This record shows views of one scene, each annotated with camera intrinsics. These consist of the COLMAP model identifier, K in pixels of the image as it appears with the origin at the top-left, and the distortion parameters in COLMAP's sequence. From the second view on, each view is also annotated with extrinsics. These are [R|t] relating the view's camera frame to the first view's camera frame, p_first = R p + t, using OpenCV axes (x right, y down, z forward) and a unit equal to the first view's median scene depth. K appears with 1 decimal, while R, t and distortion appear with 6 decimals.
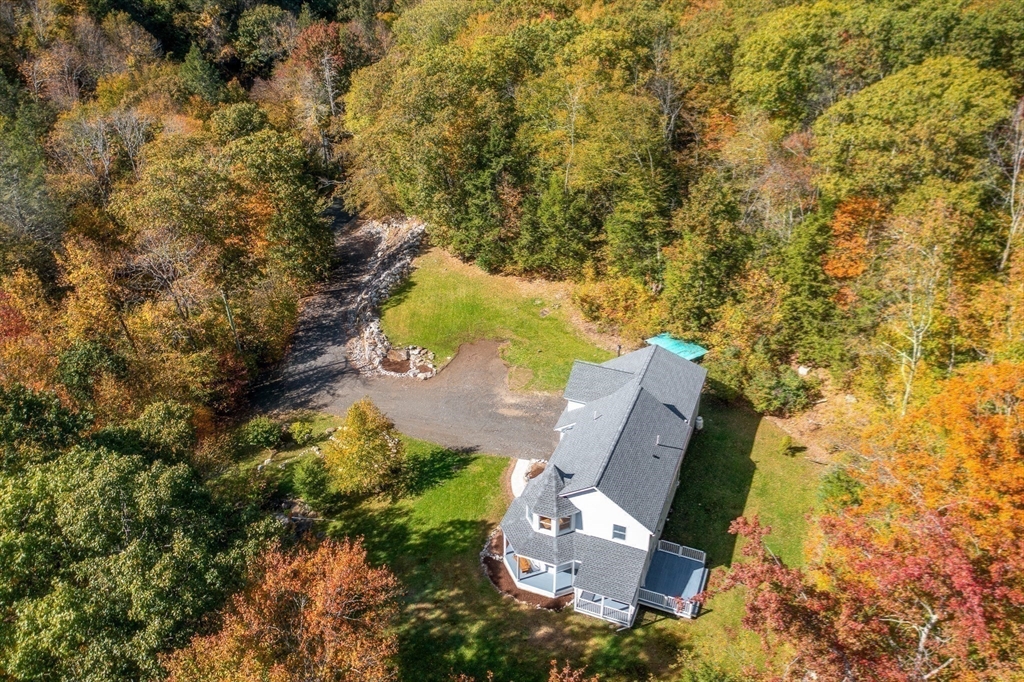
lens RADIAL K [[823.8, 0, 512.0], [0, 823.8, 341.0], [0, 0, 1]] dist [0.000836, -0.000043]
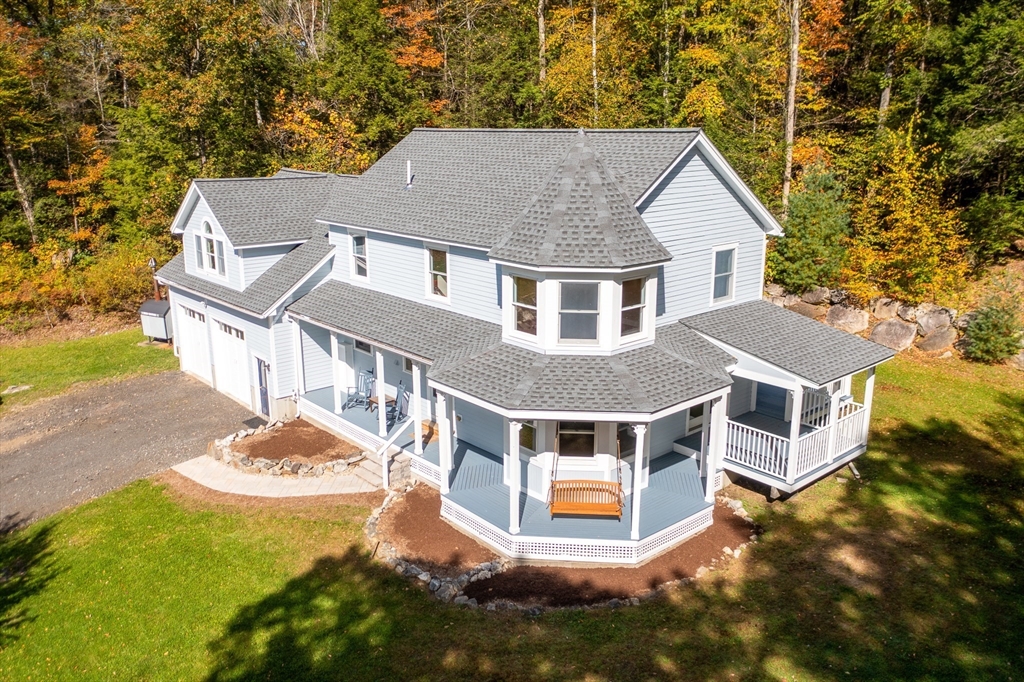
lens RADIAL K [[823.8, 0, 512.0], [0, 823.8, 341.0], [0, 0, 1]] dist [0.000836, -0.000043]
pose [[0.446343, -0.231188, 0.864482, -0.262655], [0.478300, 0.878113, -0.012119, 0.206407], [-0.756312, 0.418891, 0.502517, 0.853509]]
